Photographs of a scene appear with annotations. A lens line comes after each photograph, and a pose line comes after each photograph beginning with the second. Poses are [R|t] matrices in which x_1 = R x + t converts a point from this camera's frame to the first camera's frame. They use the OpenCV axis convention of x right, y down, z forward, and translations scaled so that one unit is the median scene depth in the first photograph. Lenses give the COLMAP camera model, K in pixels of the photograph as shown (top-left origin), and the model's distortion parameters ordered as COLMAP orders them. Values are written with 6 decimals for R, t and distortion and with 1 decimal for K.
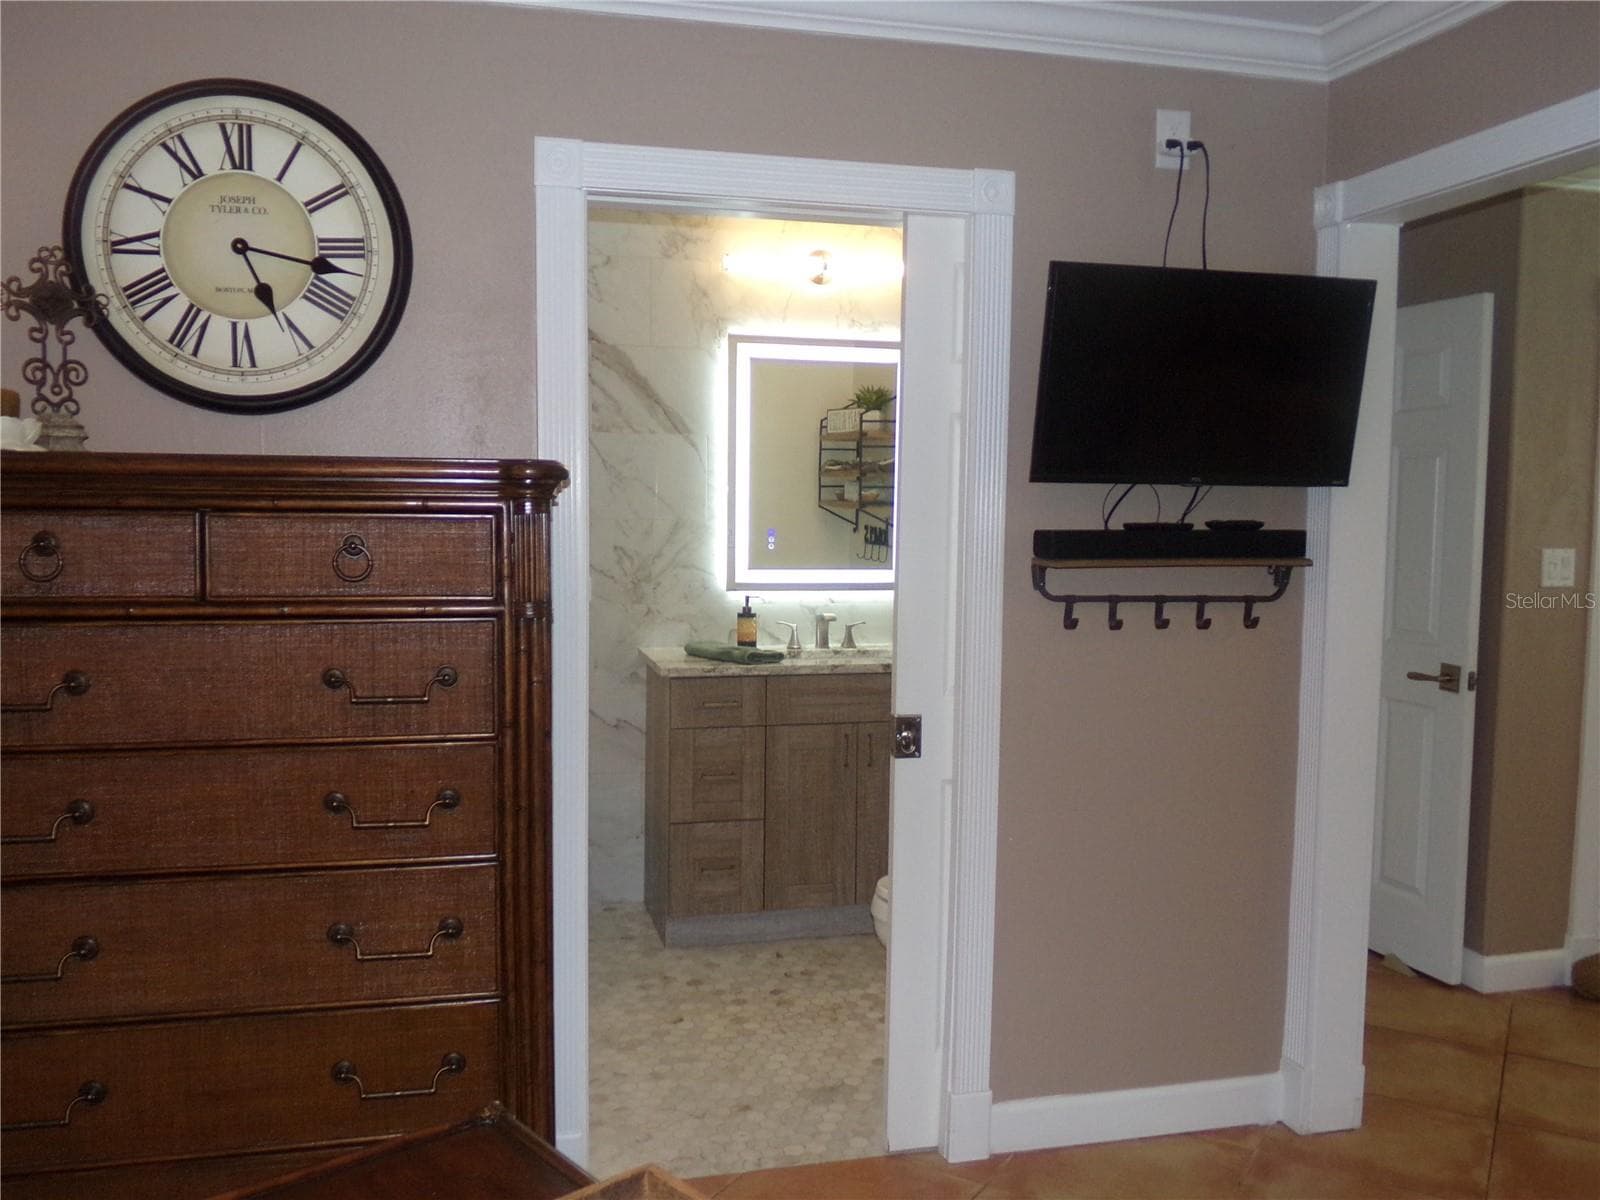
lens RADIAL K [[1303.0, 0, 788.4], [0, 1303.0, 598.8], [0, 0, 1]] dist [-0.007043, -0.030275]
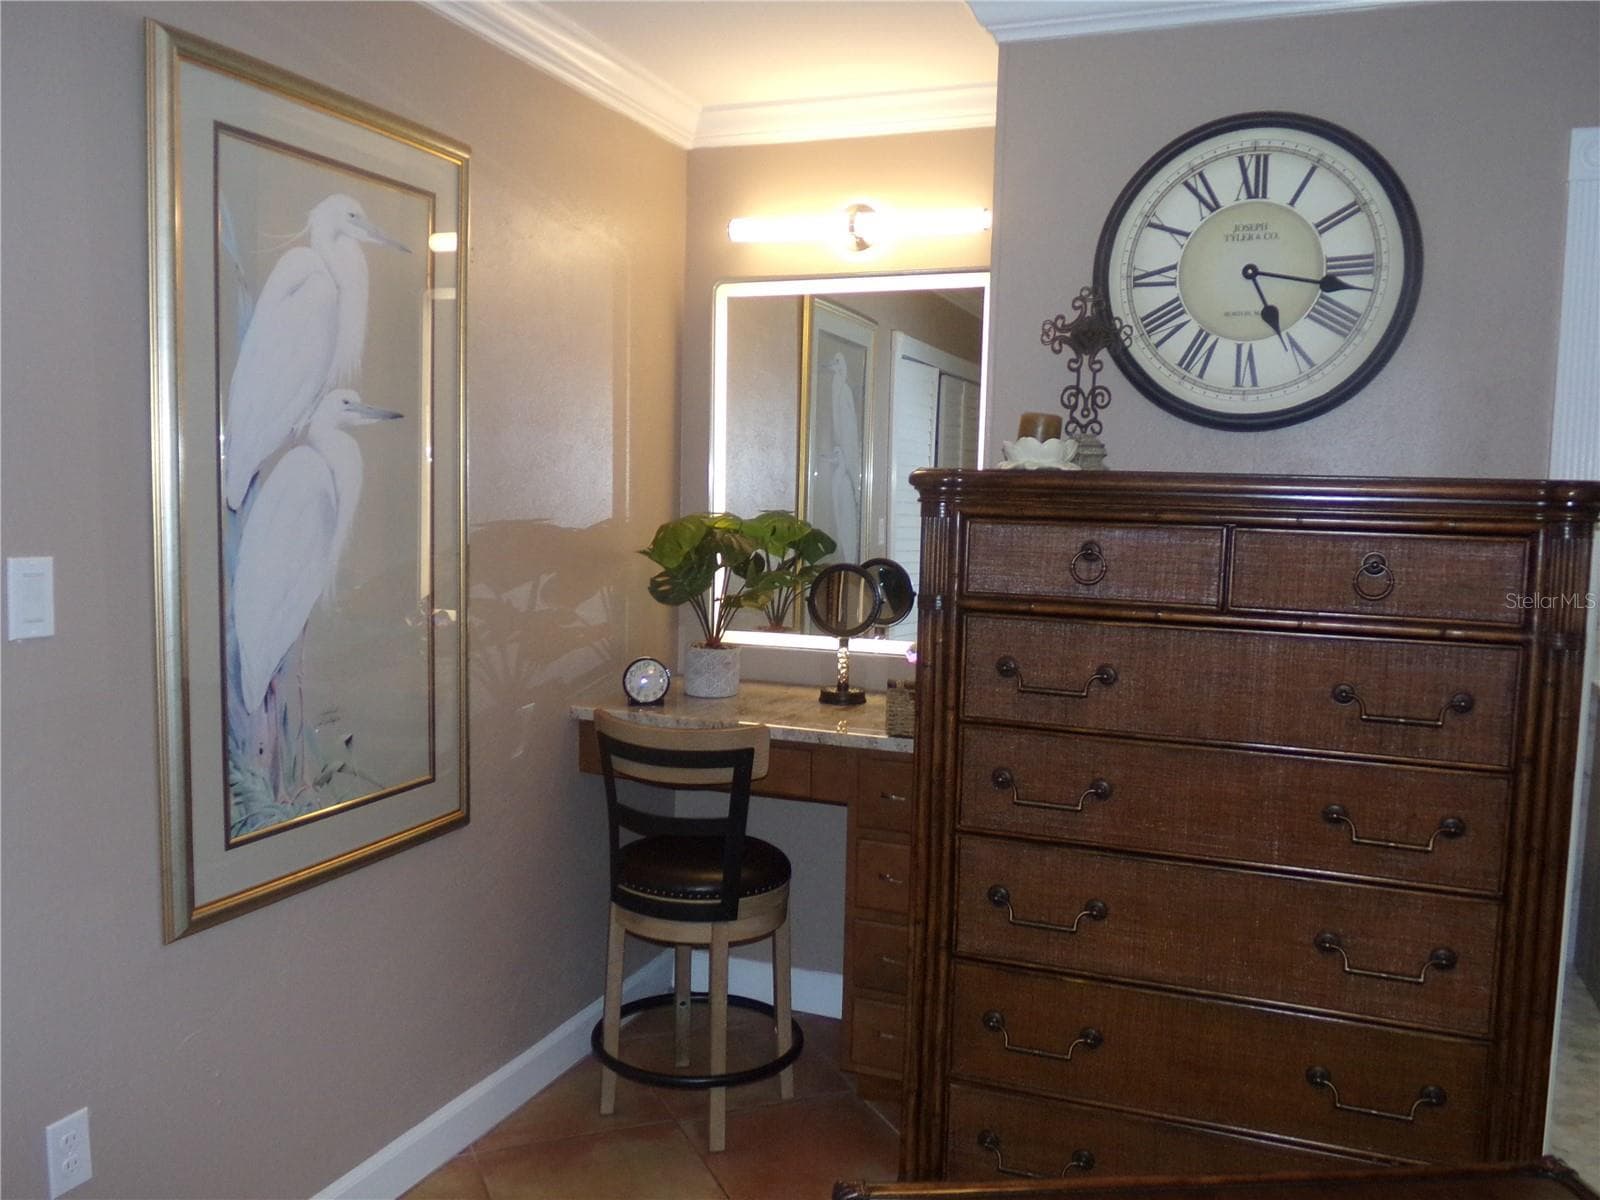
lens RADIAL K [[1303.0, 0, 798.0], [0, 1303.0, 605.3], [0, 0, 1]] dist [-0.007043, -0.030275]
pose [[0.813909, 0.062734, -0.577596, -0.102699], [-0.058829, 0.997943, 0.025491, -0.007857], [0.578007, 0.013232, 0.815925, -0.072207]]
